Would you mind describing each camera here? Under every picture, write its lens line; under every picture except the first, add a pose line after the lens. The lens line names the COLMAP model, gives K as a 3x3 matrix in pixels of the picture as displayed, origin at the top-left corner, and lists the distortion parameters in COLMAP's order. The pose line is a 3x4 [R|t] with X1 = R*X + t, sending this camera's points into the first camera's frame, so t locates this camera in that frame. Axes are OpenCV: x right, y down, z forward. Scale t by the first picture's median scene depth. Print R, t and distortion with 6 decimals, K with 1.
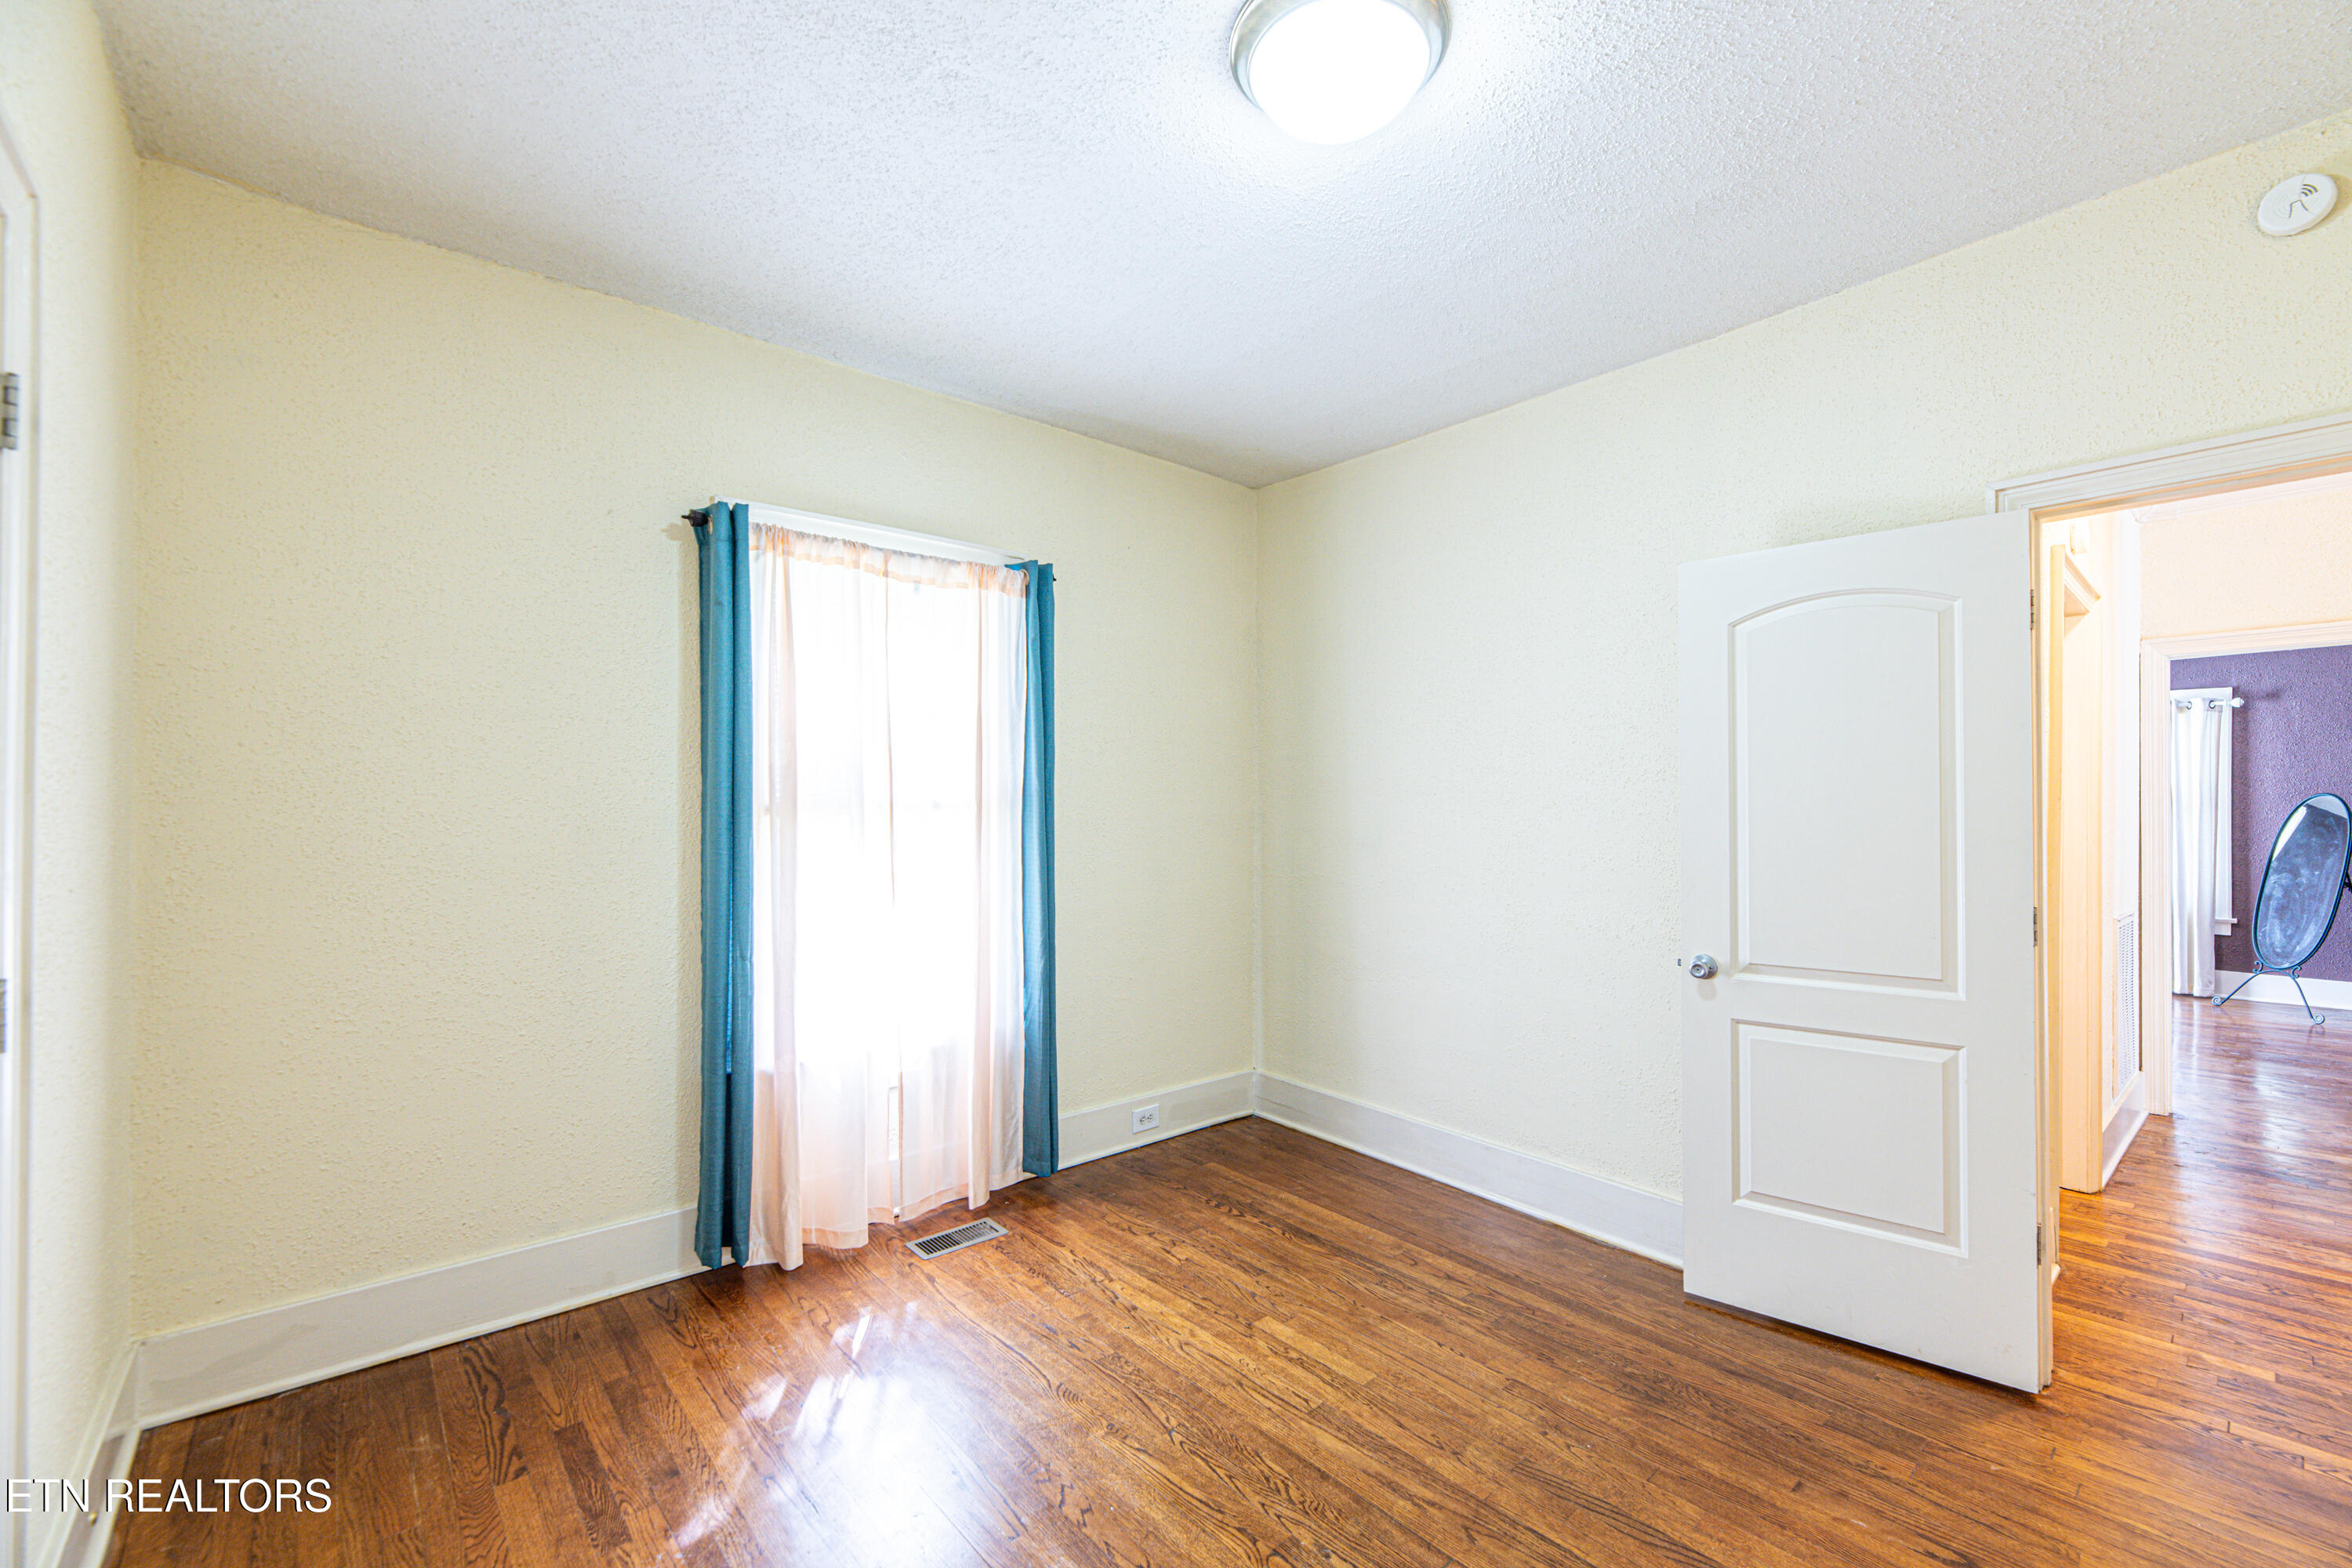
lens RADIAL K [[982.6, 0, 1233.3], [0, 982.6, 797.6], [0, 0, 1]] dist [-0.002473, -0.000057]
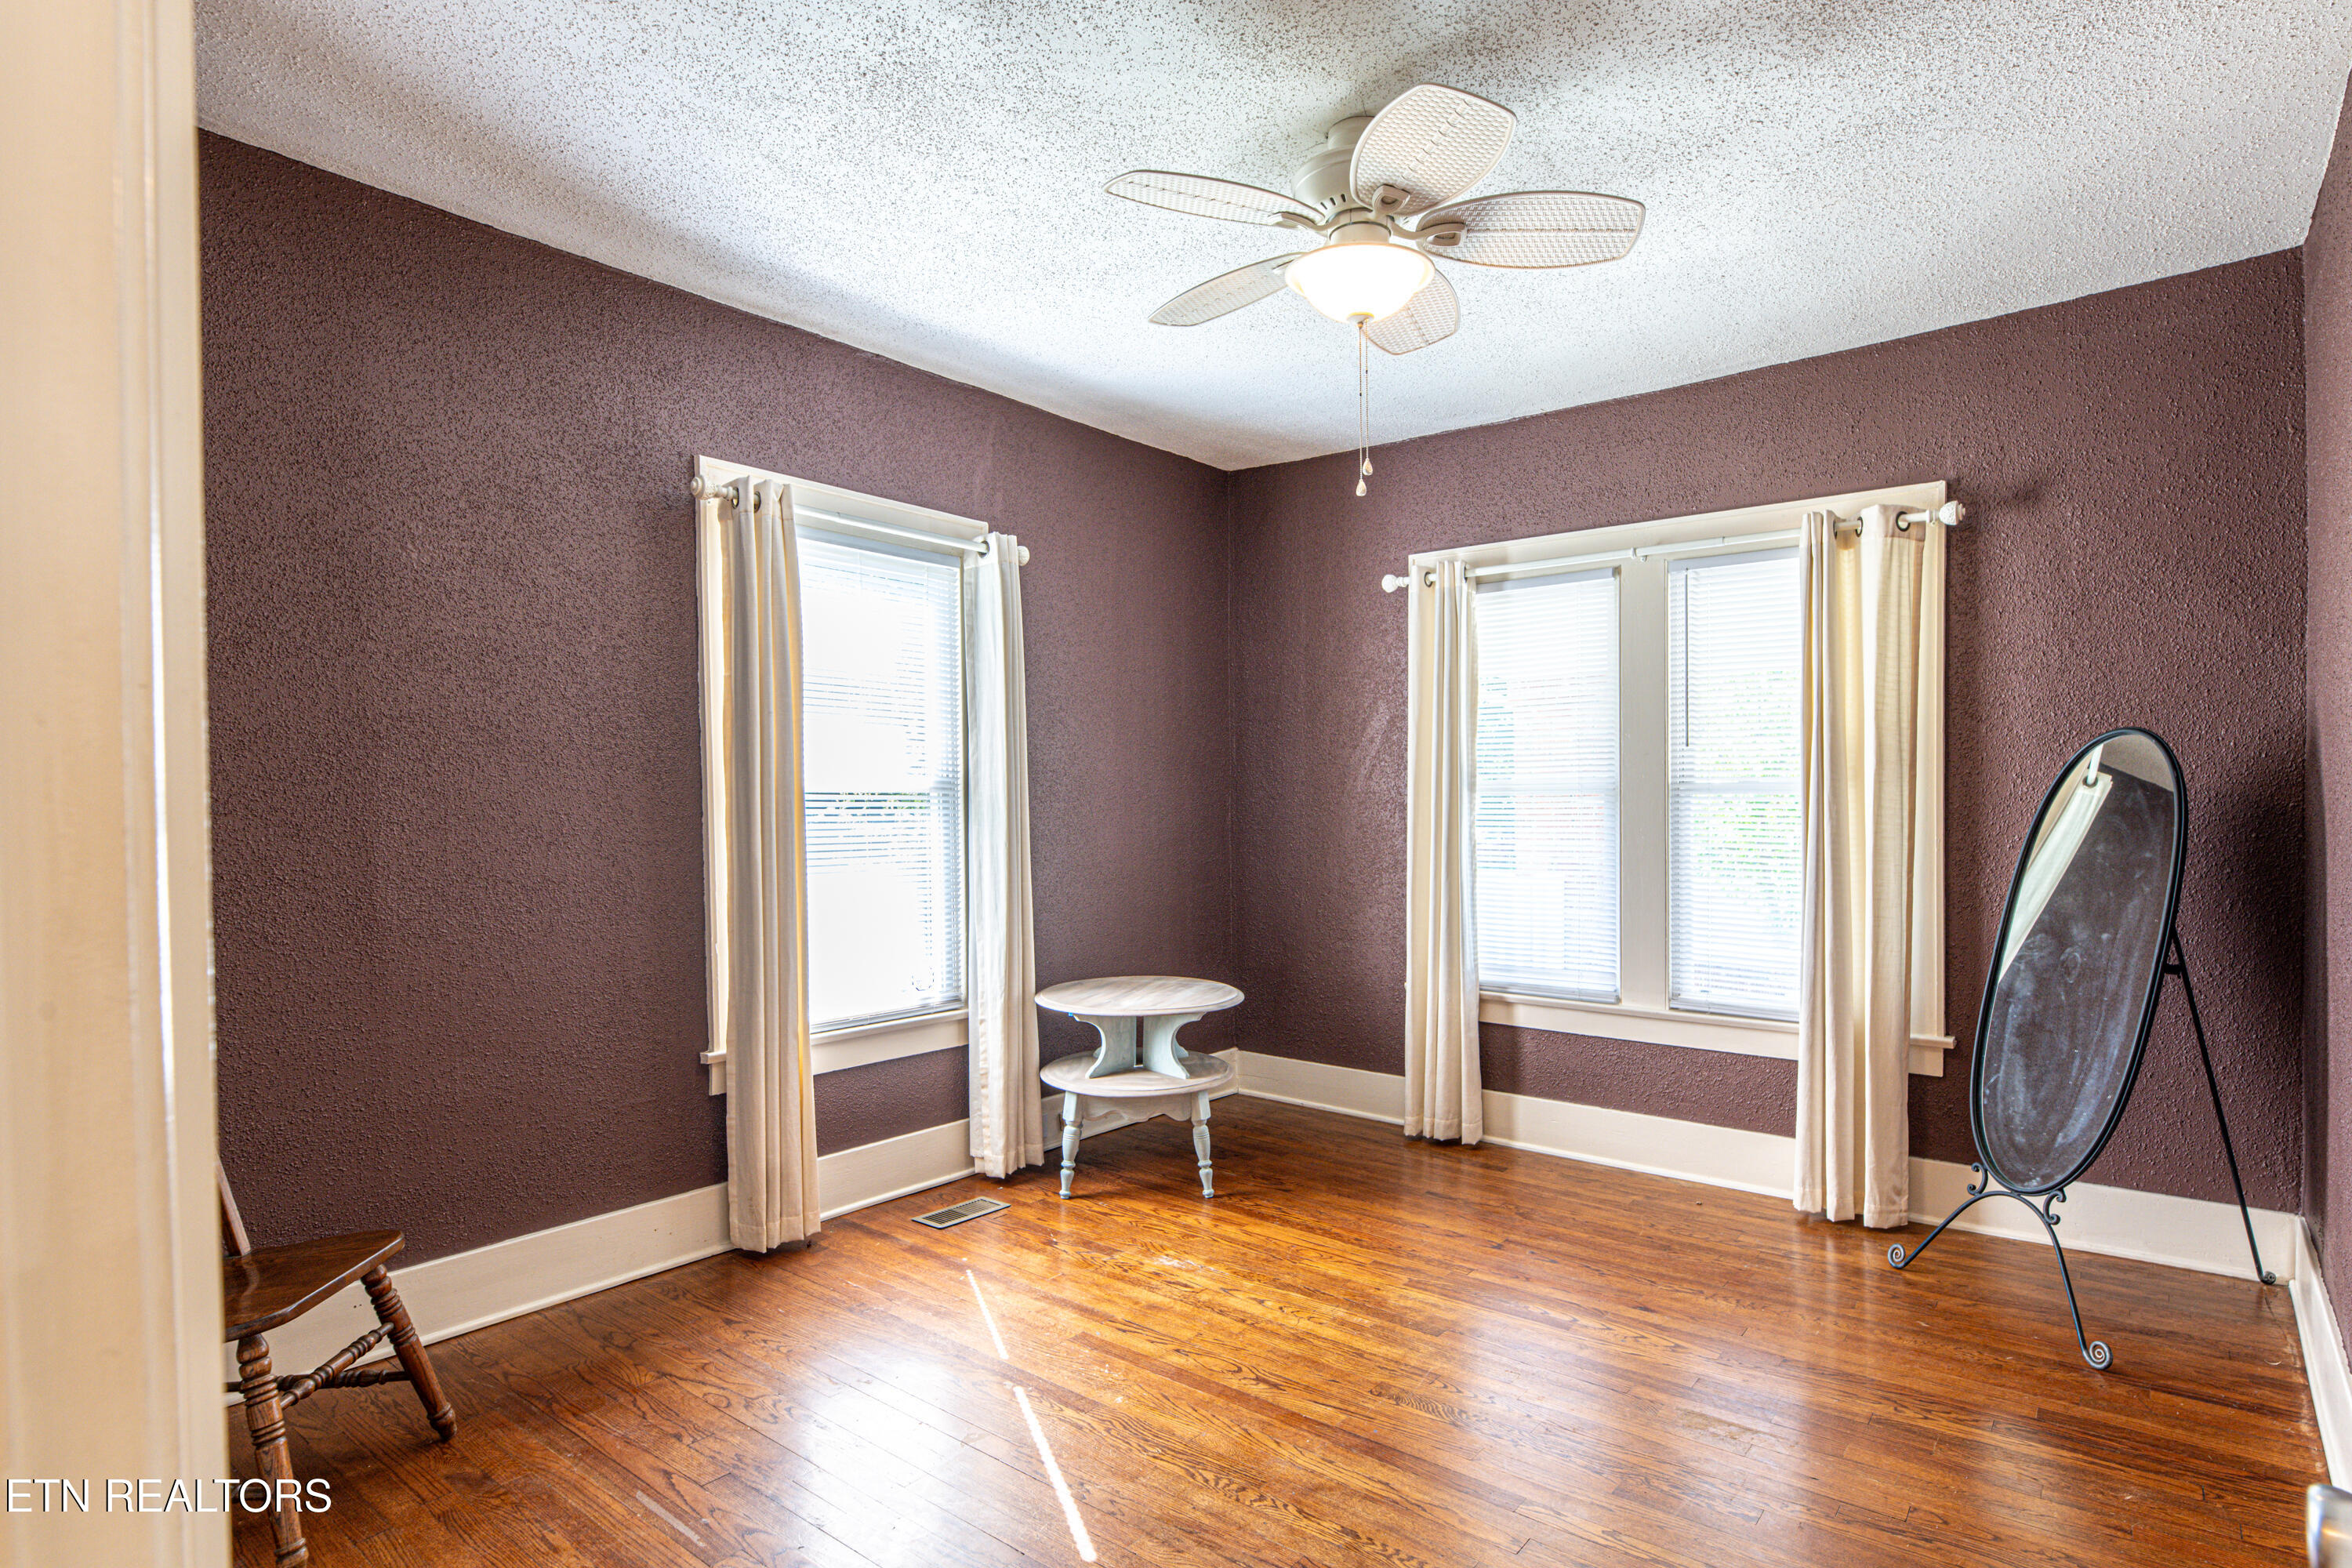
lens RADIAL K [[1260.7, 0, 1183.1], [0, 1260.7, 801.2], [0, 0, 1]] dist [0.002818, -0.000259]
pose [[0.987253, -0.007325, 0.158989, 0.358870], [0.005494, 0.999913, 0.011953, 0.008692], [-0.159063, -0.010927, 0.987208, 0.305145]]
